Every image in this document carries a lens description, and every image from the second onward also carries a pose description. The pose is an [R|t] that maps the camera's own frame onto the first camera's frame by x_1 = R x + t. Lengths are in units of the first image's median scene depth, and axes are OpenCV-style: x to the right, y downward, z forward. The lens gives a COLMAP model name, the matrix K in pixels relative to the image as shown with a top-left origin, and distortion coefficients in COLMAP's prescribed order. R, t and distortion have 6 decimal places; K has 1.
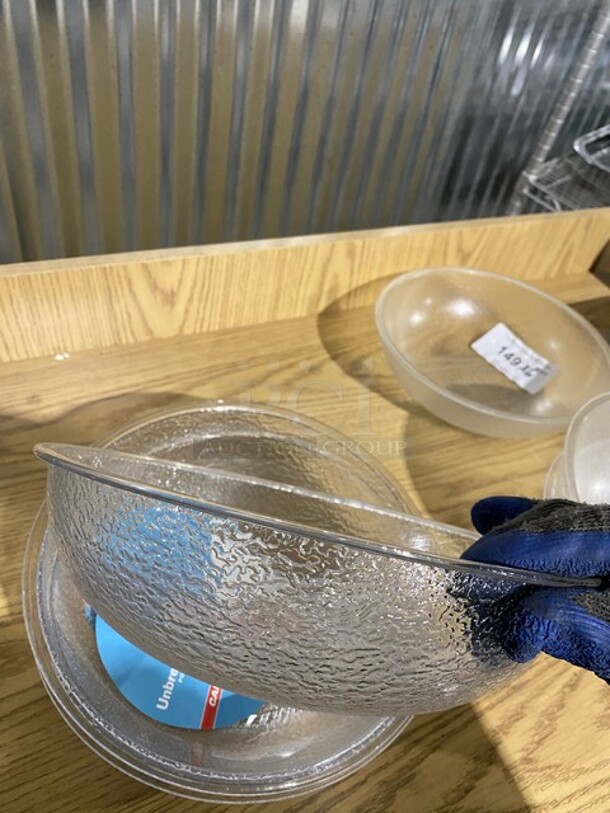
lens RADIAL K [[634.1, 0, 309.6], [0, 634.1, 414.8], [0, 0, 1]] dist [-0.014926, 0.005144]
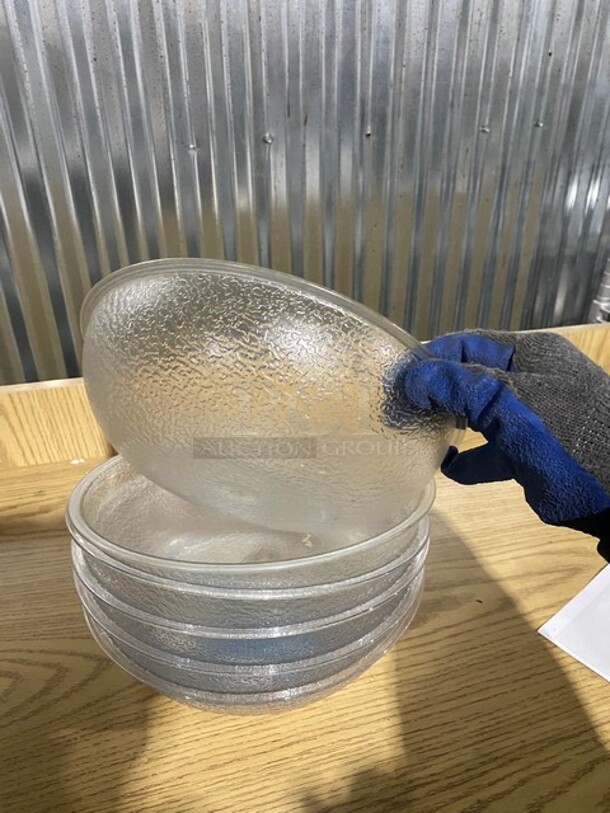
lens RADIAL K [[634.1, 0, 308.2], [0, 634.1, 406.8], [0, 0, 1]] dist [-0.014926, 0.005144]
pose [[0.959438, -0.037903, -0.279361, 0.301347], [-0.038807, 0.963732, -0.264035, 0.089213], [0.279237, 0.264167, 0.923170, 0.014783]]
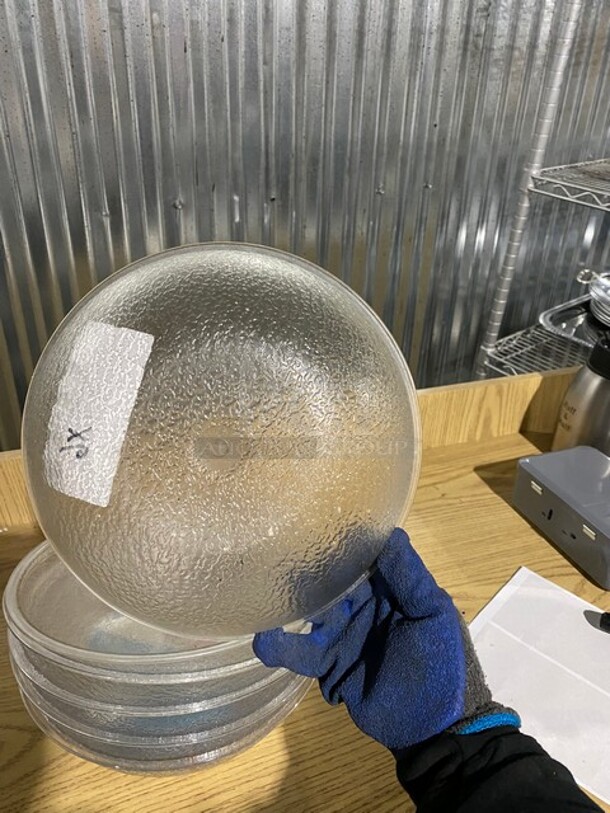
lens RADIAL K [[634.1, 0, 299.0], [0, 634.1, 406.5], [0, 0, 1]] dist [-0.014926, 0.005144]
pose [[0.983759, -0.069127, -0.165650, 0.340649], [0.019452, 0.958489, -0.284467, 0.031850], [0.178438, 0.276624, 0.944266, -0.097061]]
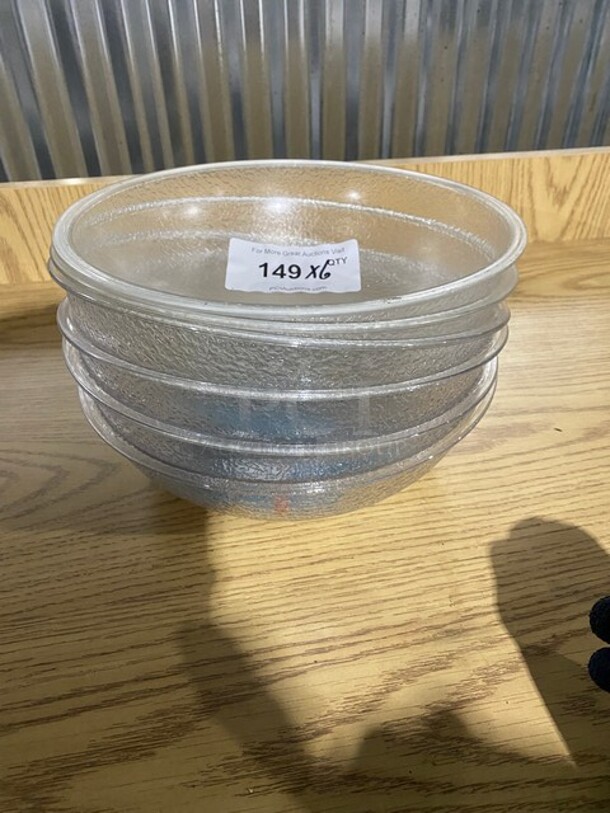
lens RADIAL K [[634.1, 0, 303.0], [0, 634.1, 406.8], [0, 0, 1]] dist [-0.014926, 0.005144]
pose [[0.934754, 0.046428, -0.352250, 0.261237], [-0.095520, 0.987764, -0.123285, 0.183710], [0.342216, 0.148888, 0.927750, 0.163671]]
